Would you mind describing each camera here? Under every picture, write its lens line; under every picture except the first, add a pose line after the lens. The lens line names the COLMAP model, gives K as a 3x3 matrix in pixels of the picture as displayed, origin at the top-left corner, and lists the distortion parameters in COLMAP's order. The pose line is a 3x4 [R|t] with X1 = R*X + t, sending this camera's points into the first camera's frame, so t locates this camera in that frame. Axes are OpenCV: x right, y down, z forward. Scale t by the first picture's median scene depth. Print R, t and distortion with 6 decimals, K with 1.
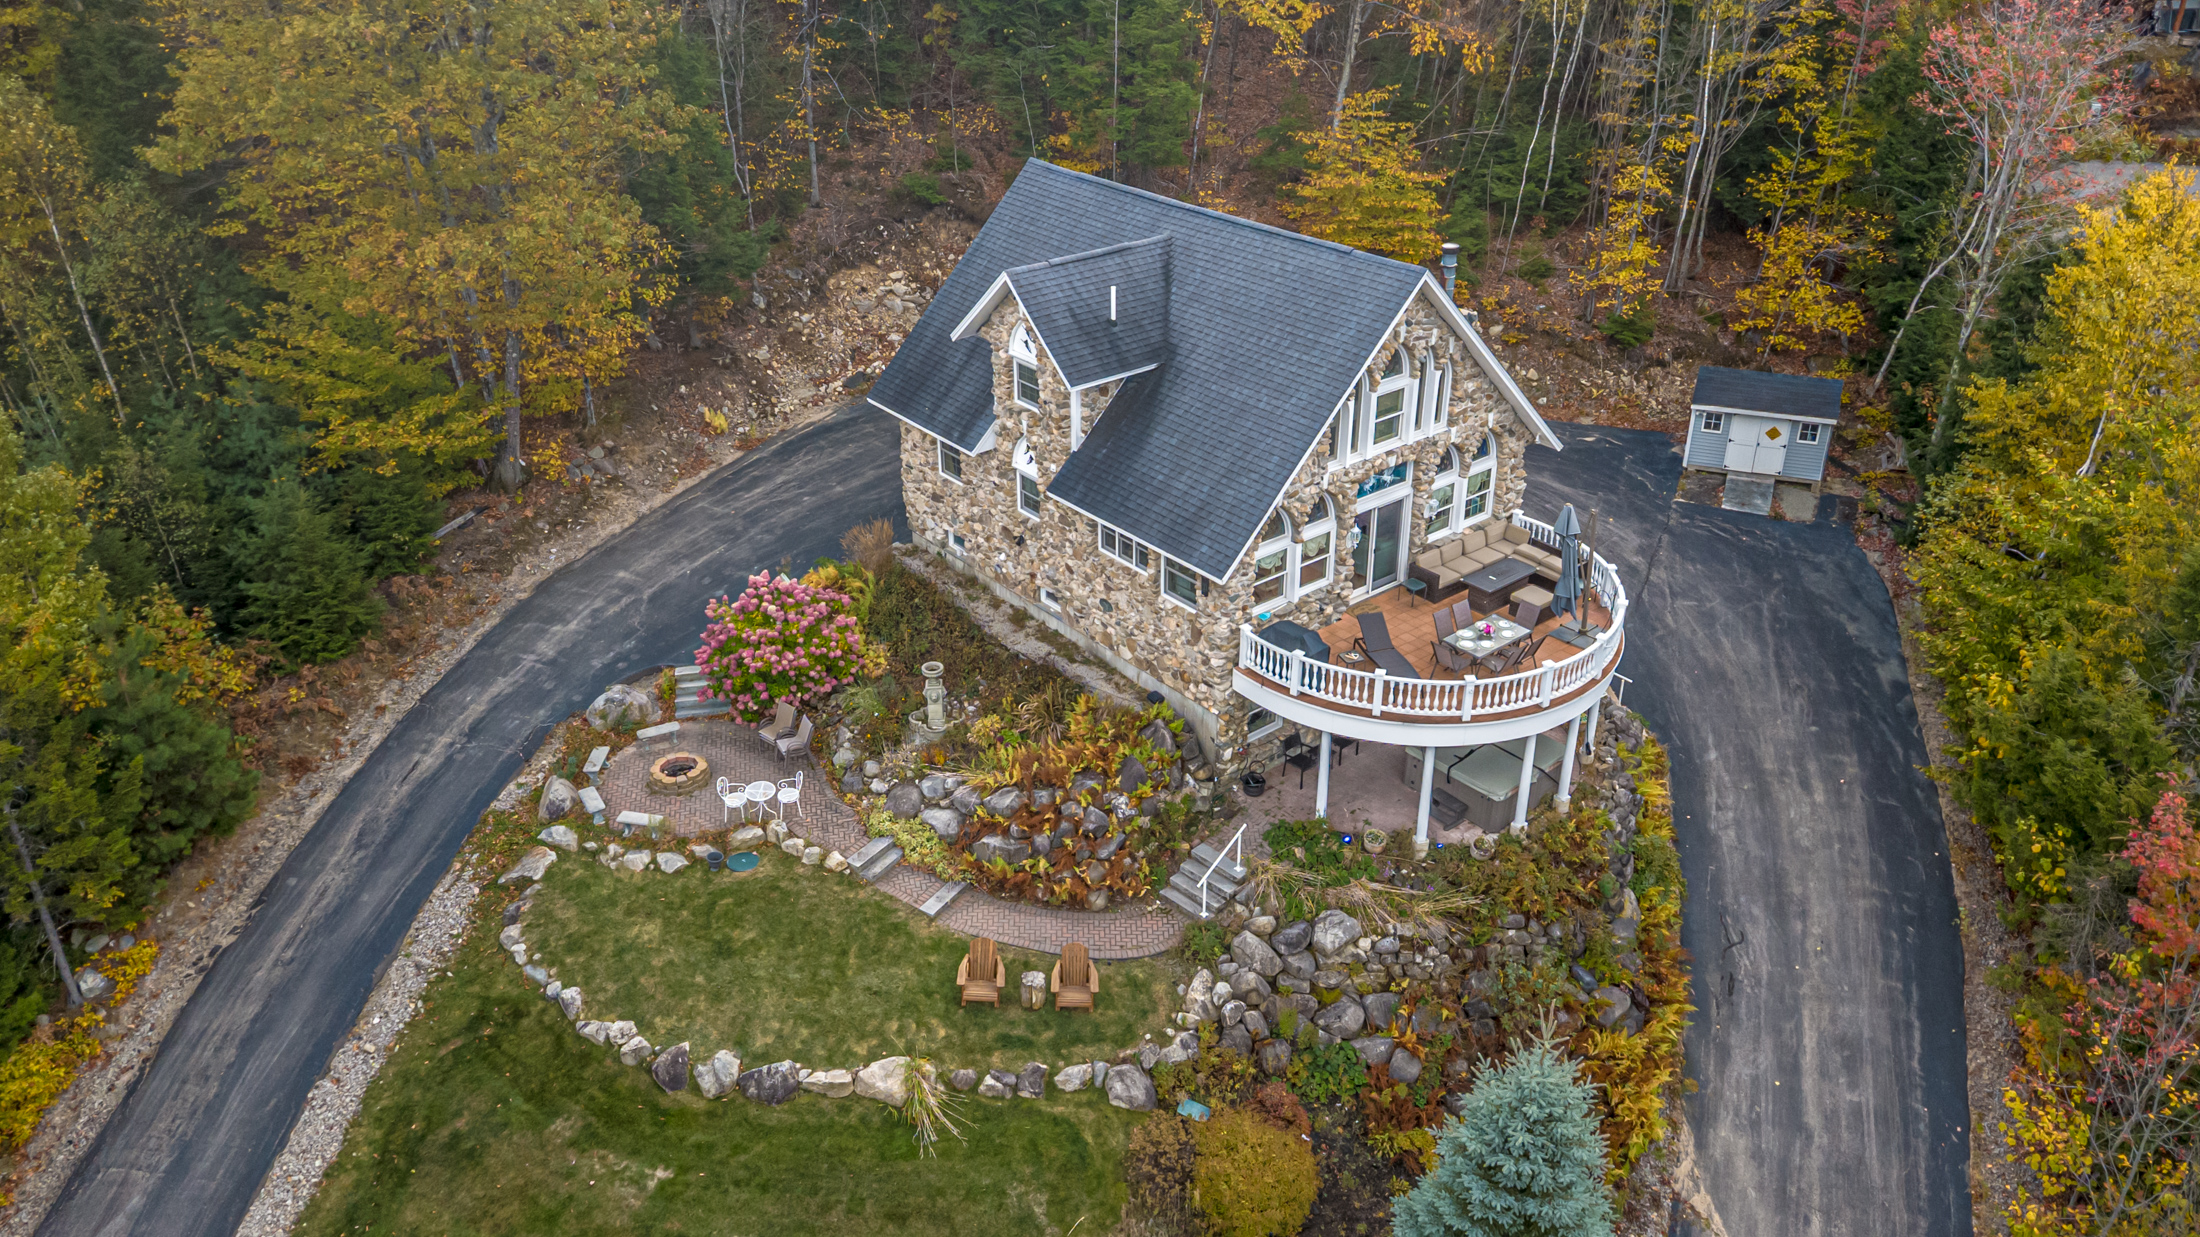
lens RADIAL K [[1584.5, 0, 1075.1], [0, 1584.5, 624.5], [0, 0, 1]] dist [0.013673, -0.007680]
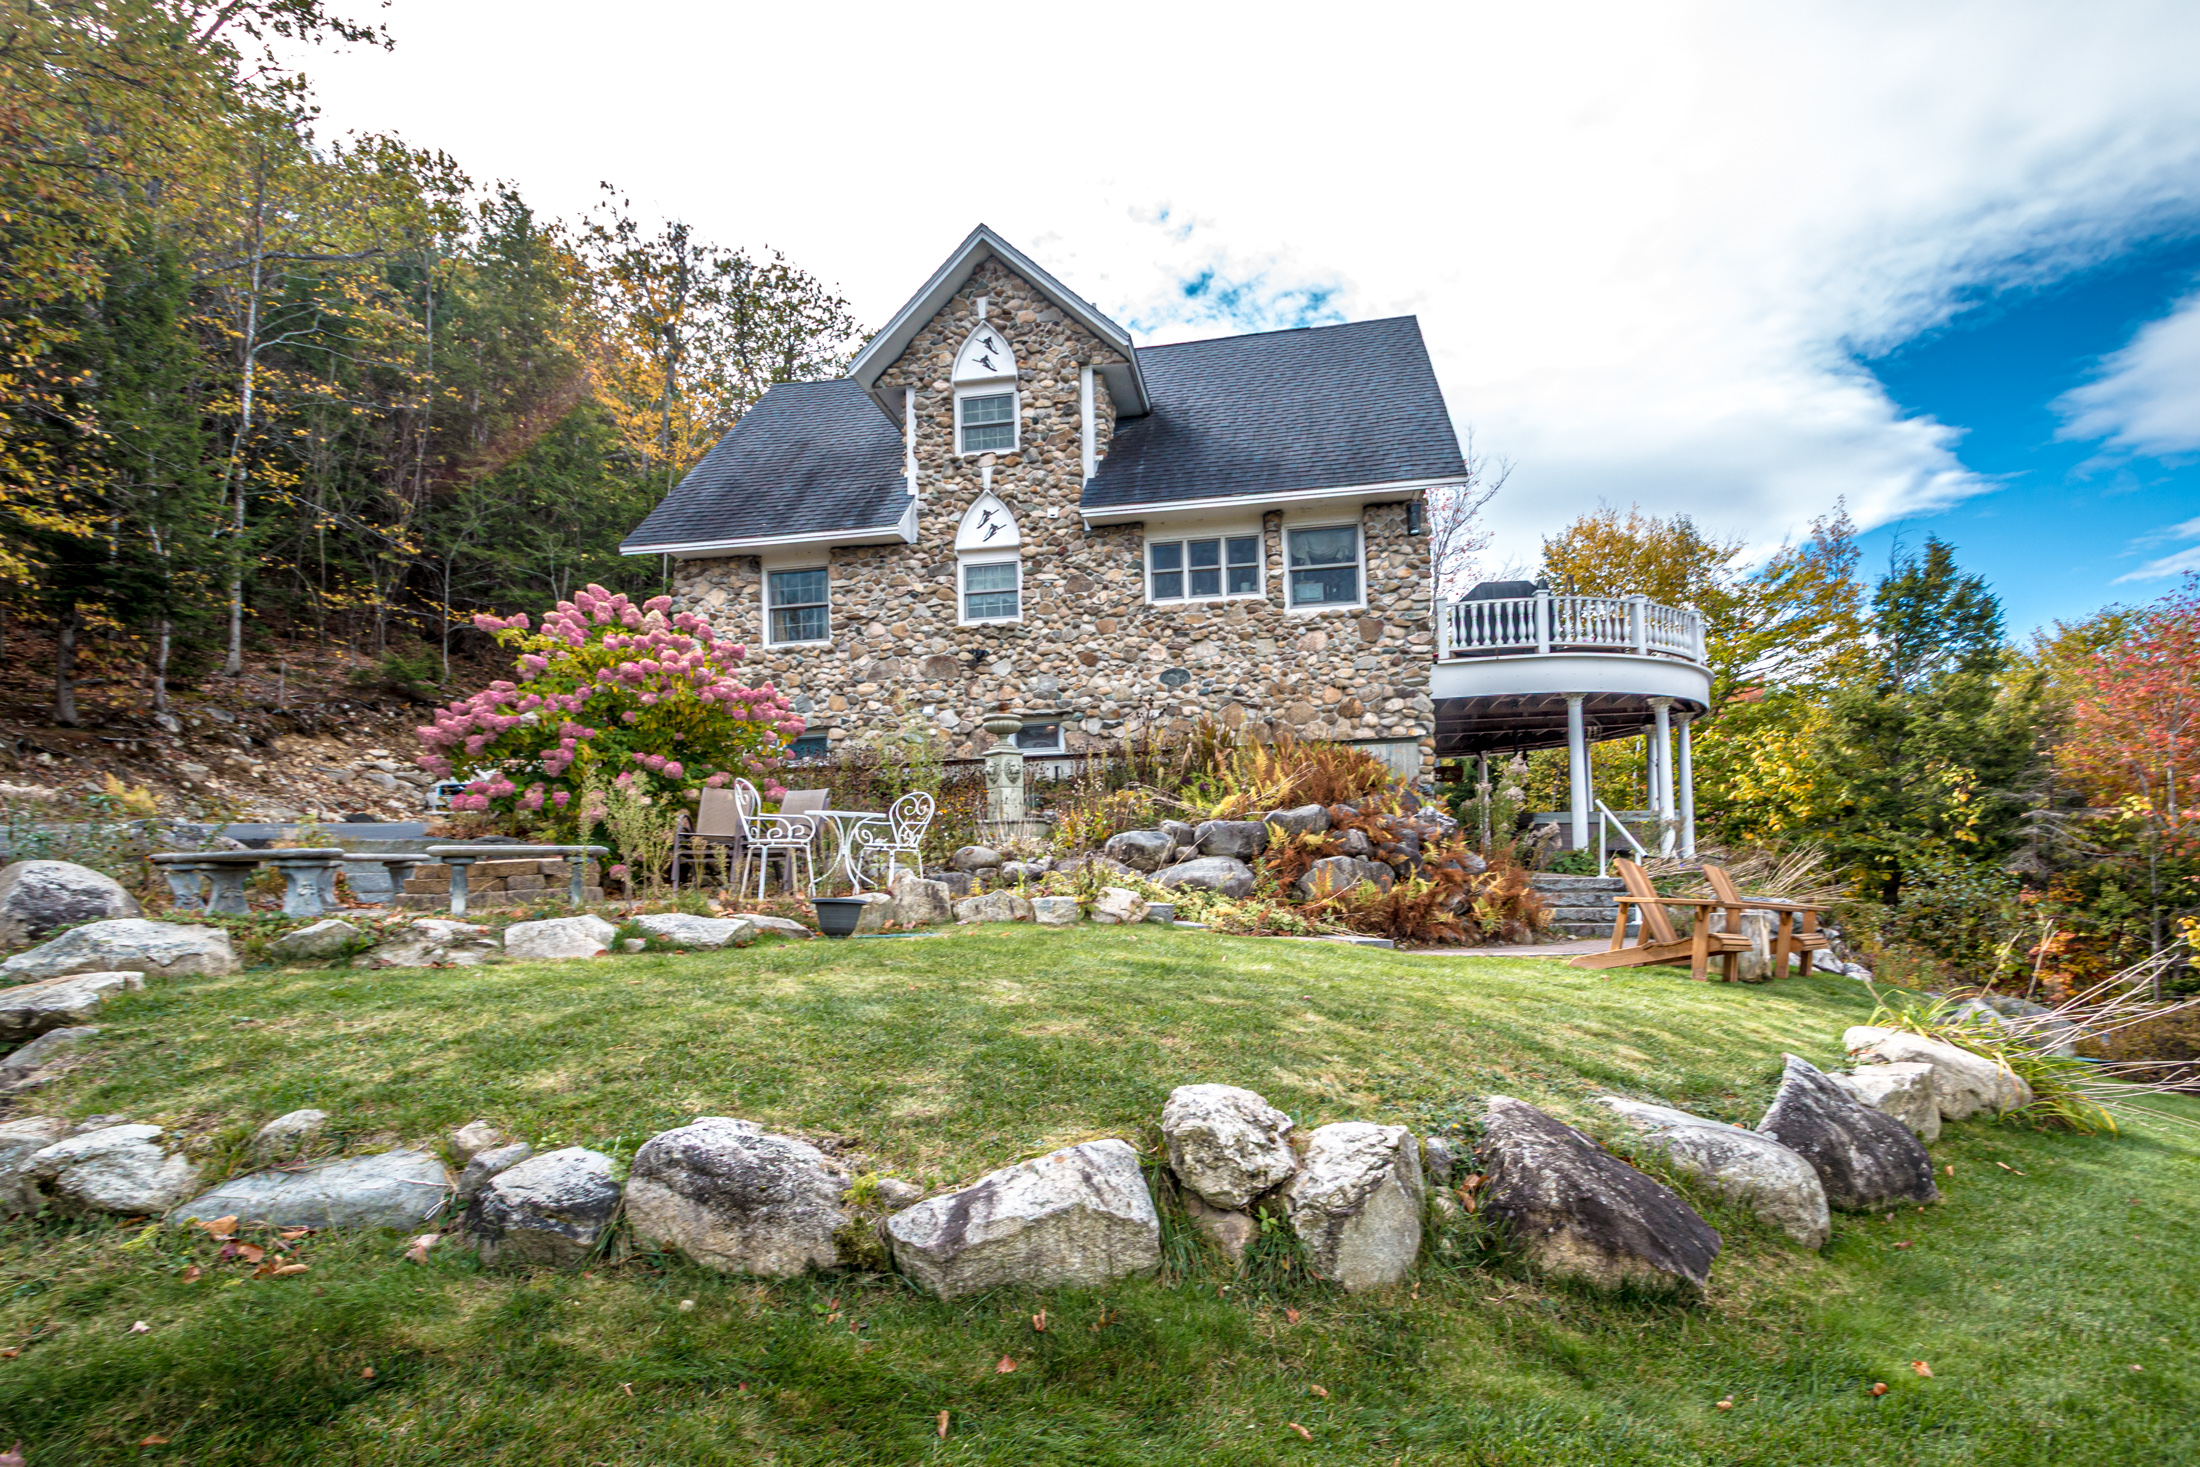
lens RADIAL K [[1037.8, 0, 1102.0], [0, 1037.8, 867.2], [0, 0, 1]] dist [-0.000530, -0.000430]
pose [[0.728541, 0.007975, 0.684956, -0.319544], [0.347108, 0.857751, -0.379181, 0.224175], [-0.590546, 0.514003, 0.622138, 0.802614]]
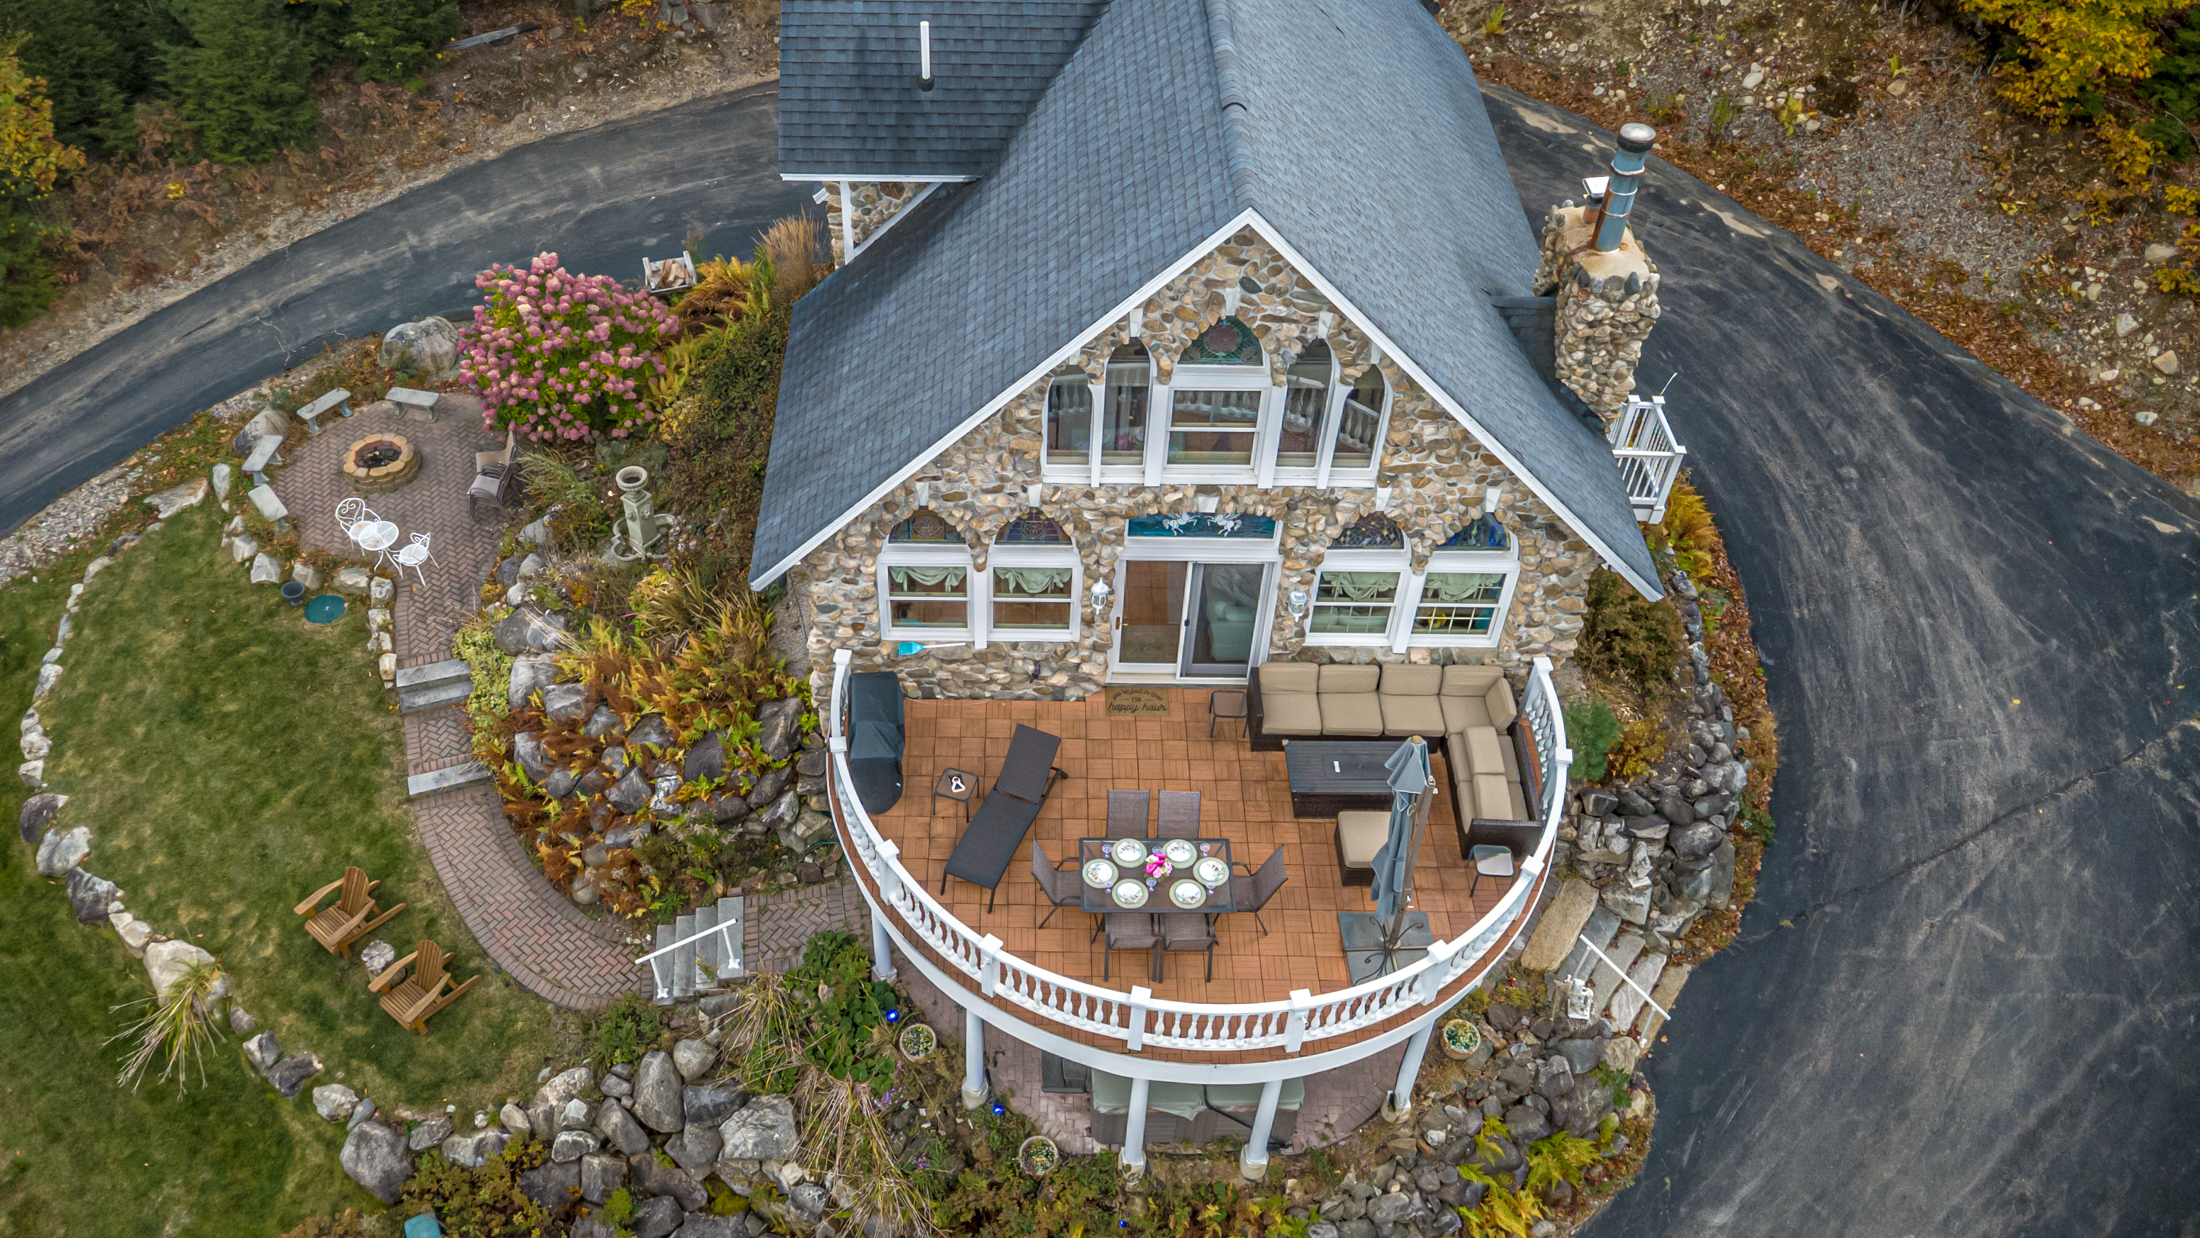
lens RADIAL K [[1700.1, 0, 991.5], [0, 1700.1, 625.9], [0, 0, 1]] dist [0.005987, -0.001347]
pose [[0.776420, 0.462057, -0.428574, 0.401163], [-0.314073, 0.873267, 0.372508, -0.254239], [0.546380, -0.154619, 0.823142, 0.460429]]
